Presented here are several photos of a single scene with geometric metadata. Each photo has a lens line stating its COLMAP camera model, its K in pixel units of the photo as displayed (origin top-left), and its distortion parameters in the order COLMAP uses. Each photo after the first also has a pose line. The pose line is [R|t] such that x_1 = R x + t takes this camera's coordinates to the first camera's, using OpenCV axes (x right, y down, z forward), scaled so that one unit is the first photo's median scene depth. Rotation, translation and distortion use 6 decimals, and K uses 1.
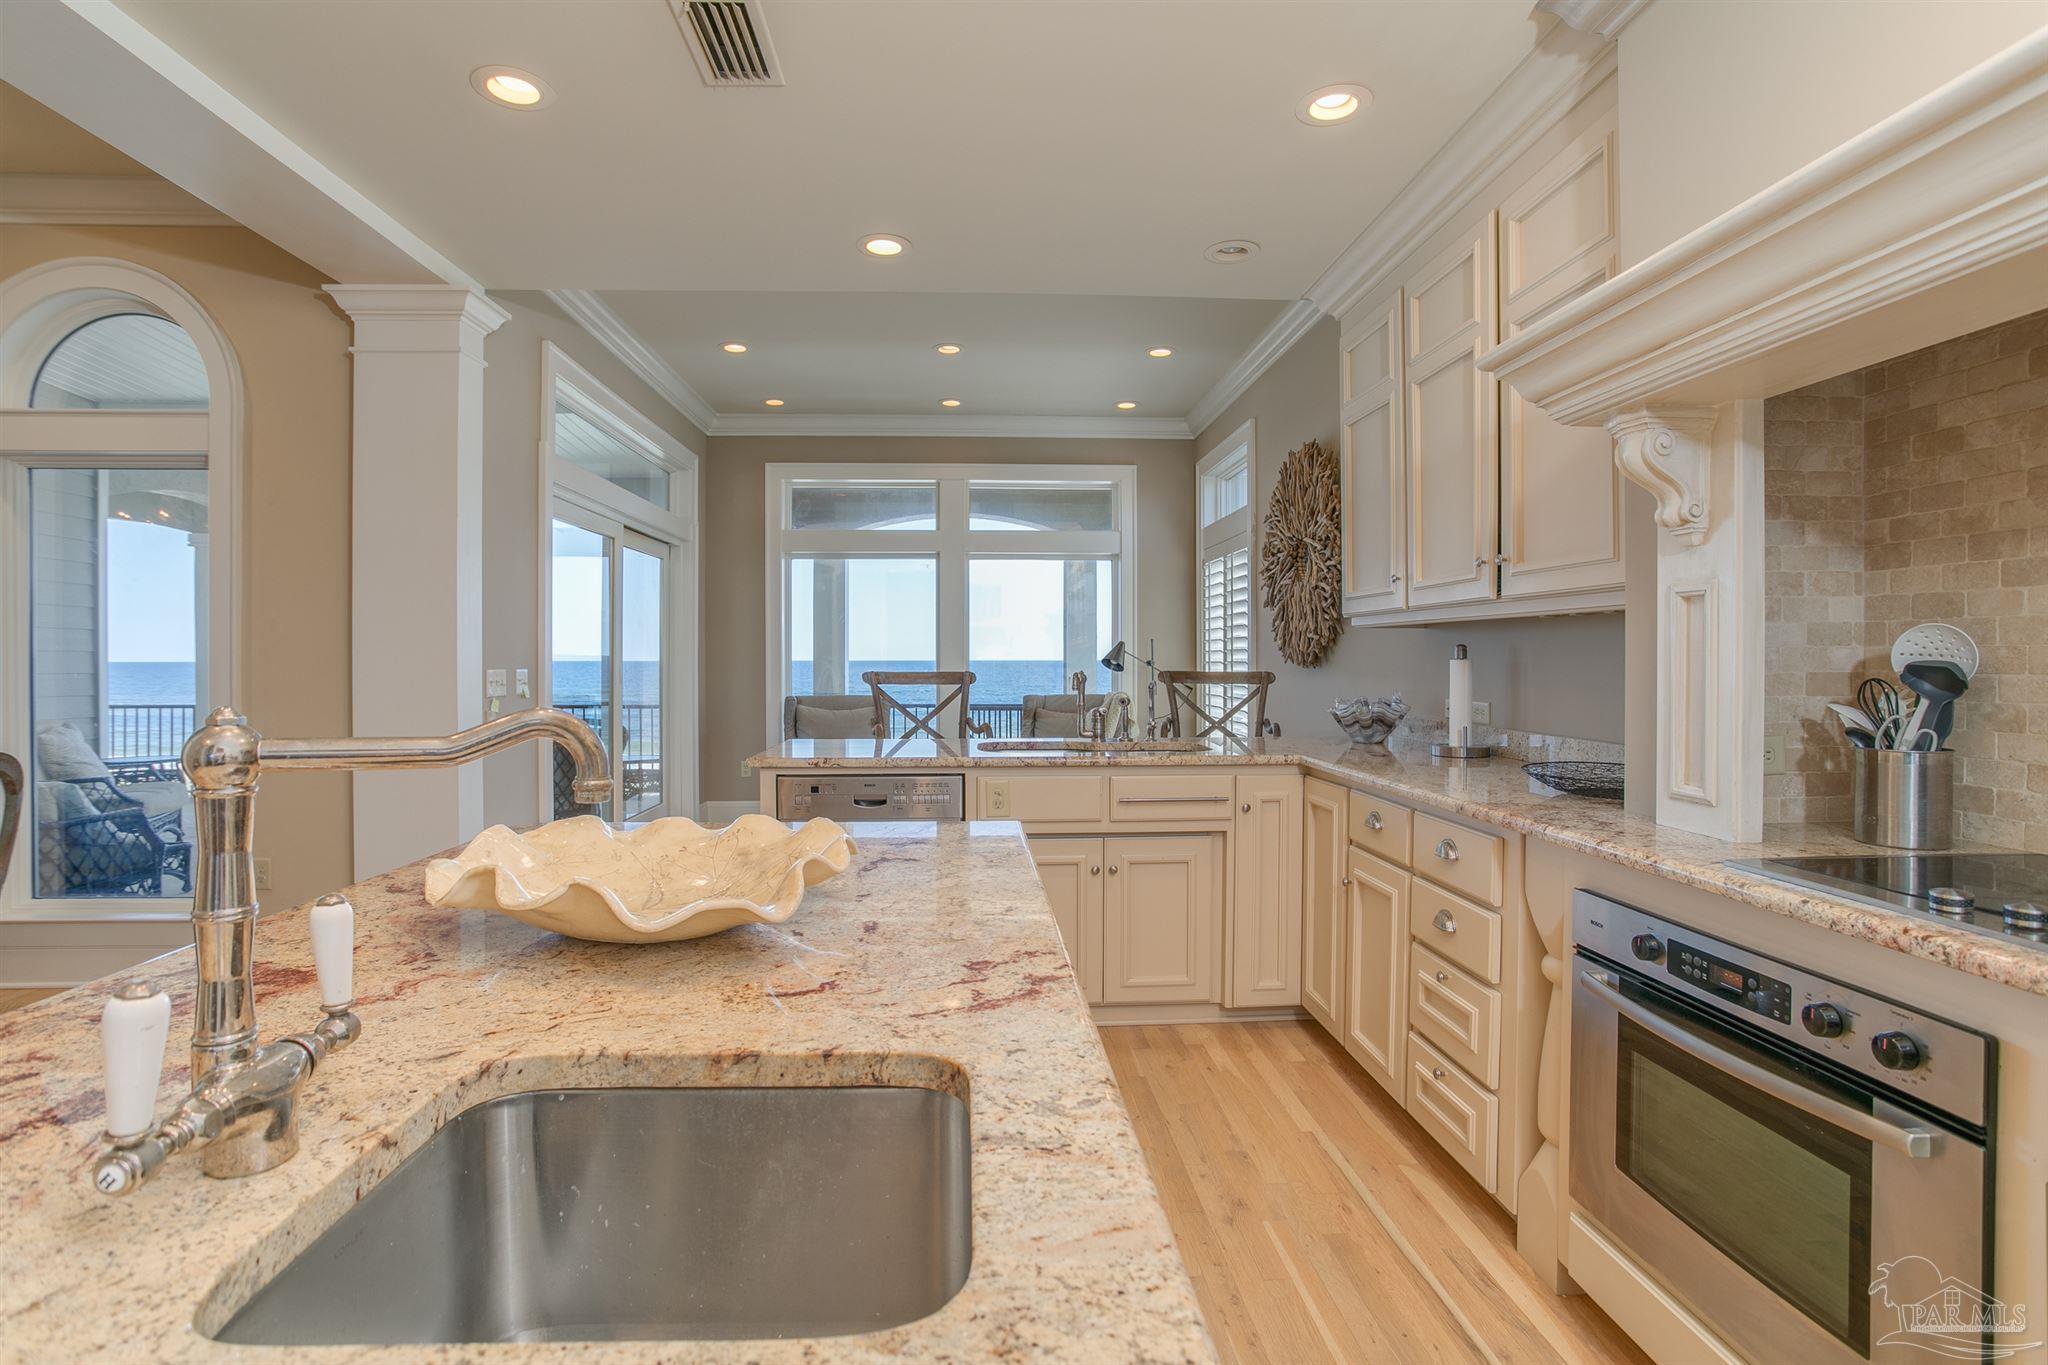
lens RADIAL K [[981.7, 0, 1026.4], [0, 981.7, 667.4], [0, 0, 1]] dist [-0.039921, 0.011684]
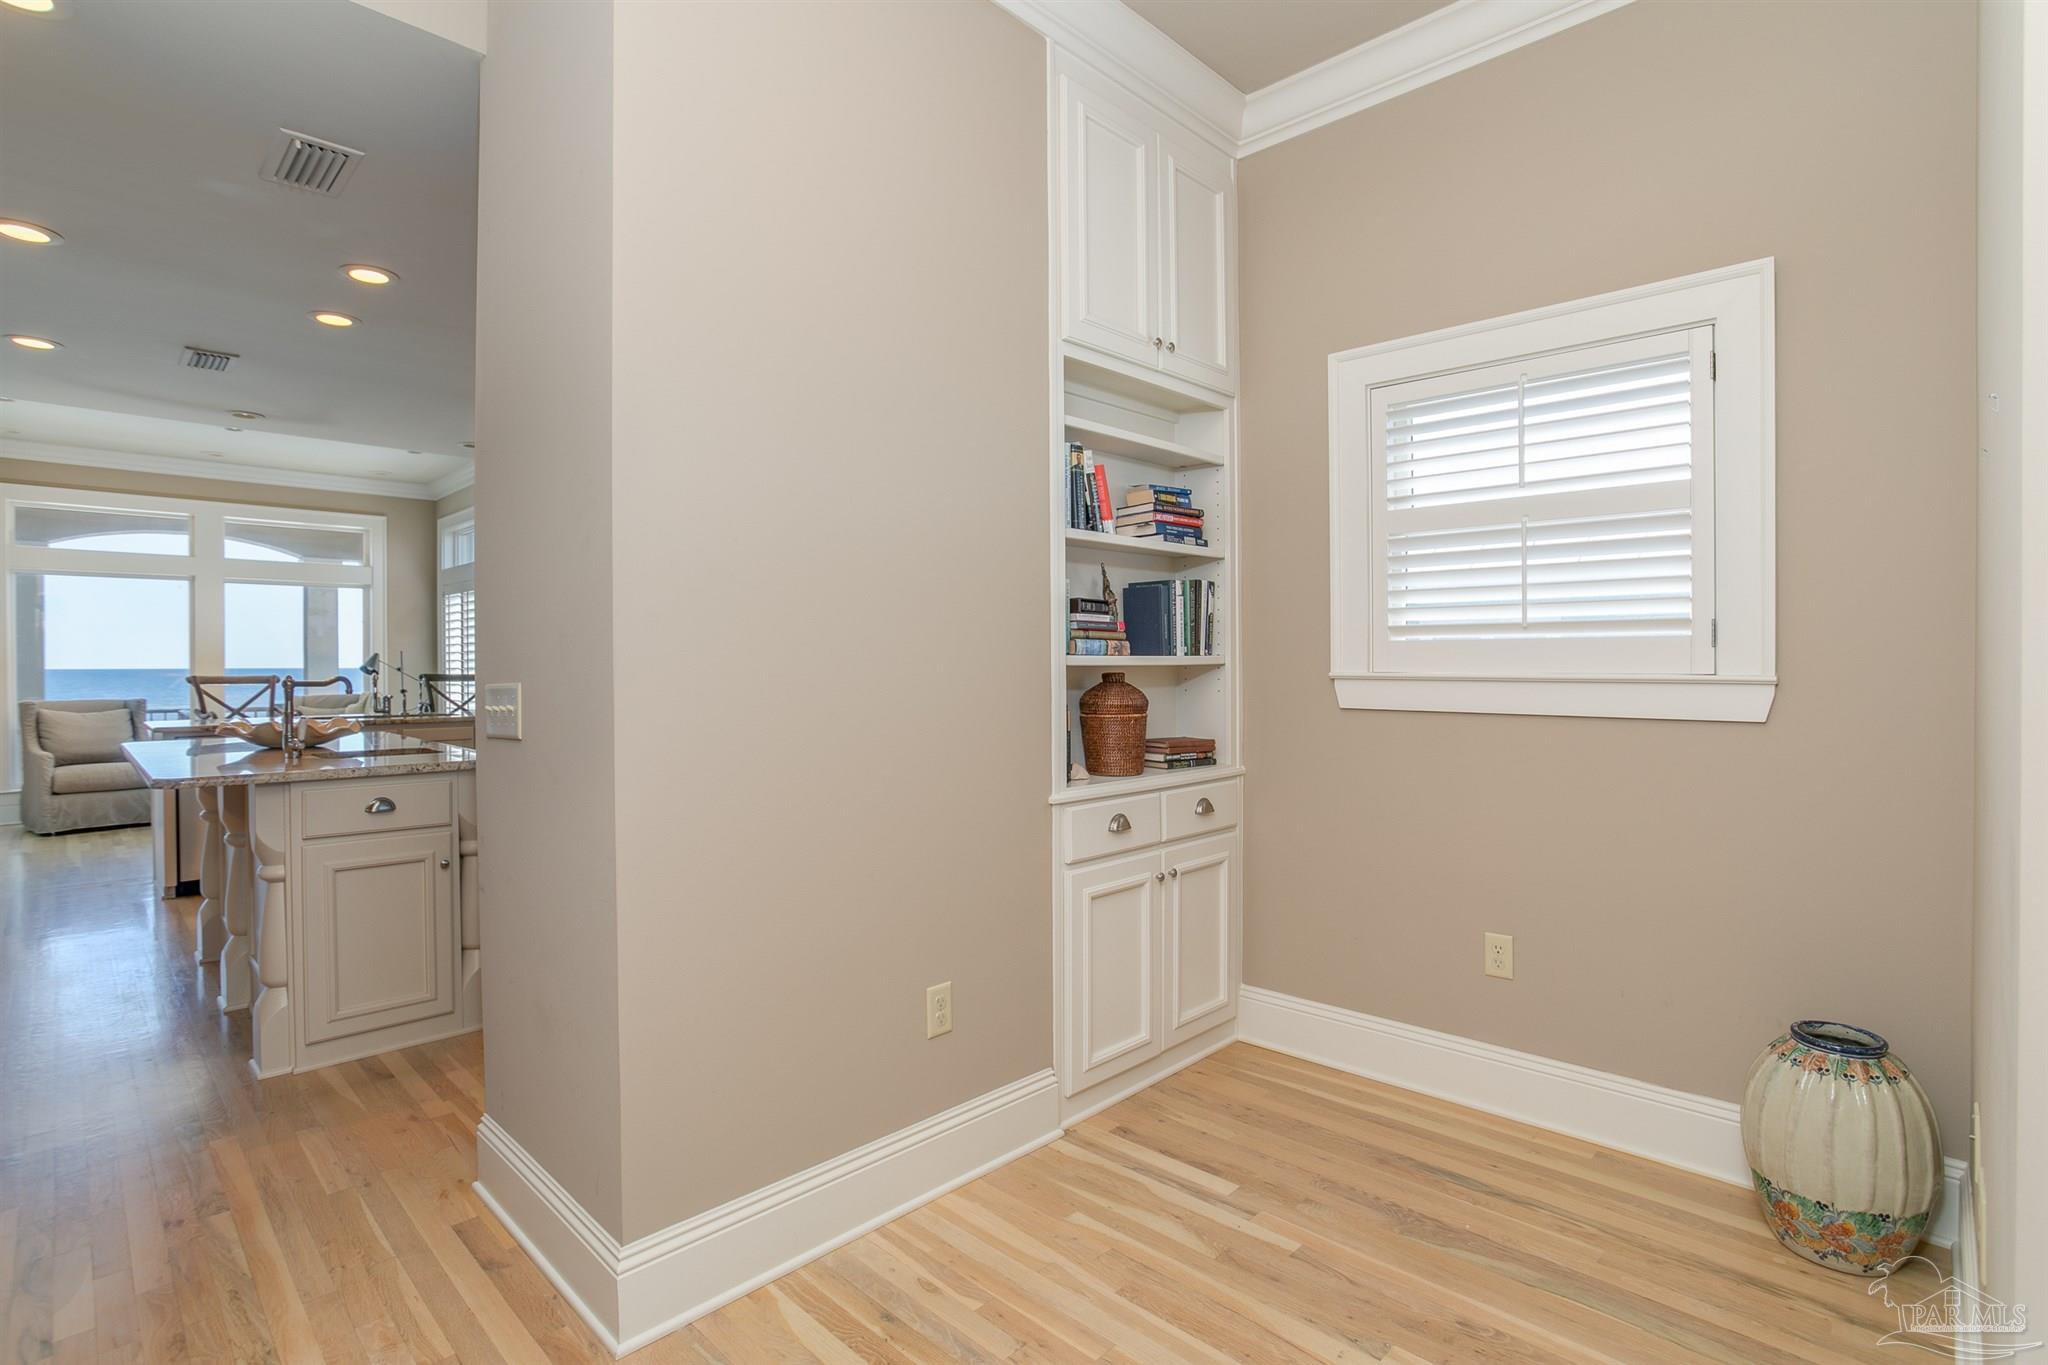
lens RADIAL K [[981.7, 0, 1012.1], [0, 981.7, 665.6], [0, 0, 1]] dist [-0.039921, 0.011684]
pose [[0.745913, -0.003166, 0.666035, -0.125669], [0.005346, 0.999985, -0.001233, -0.002398], [-0.666021, 0.004481, 0.745919, -0.529396]]
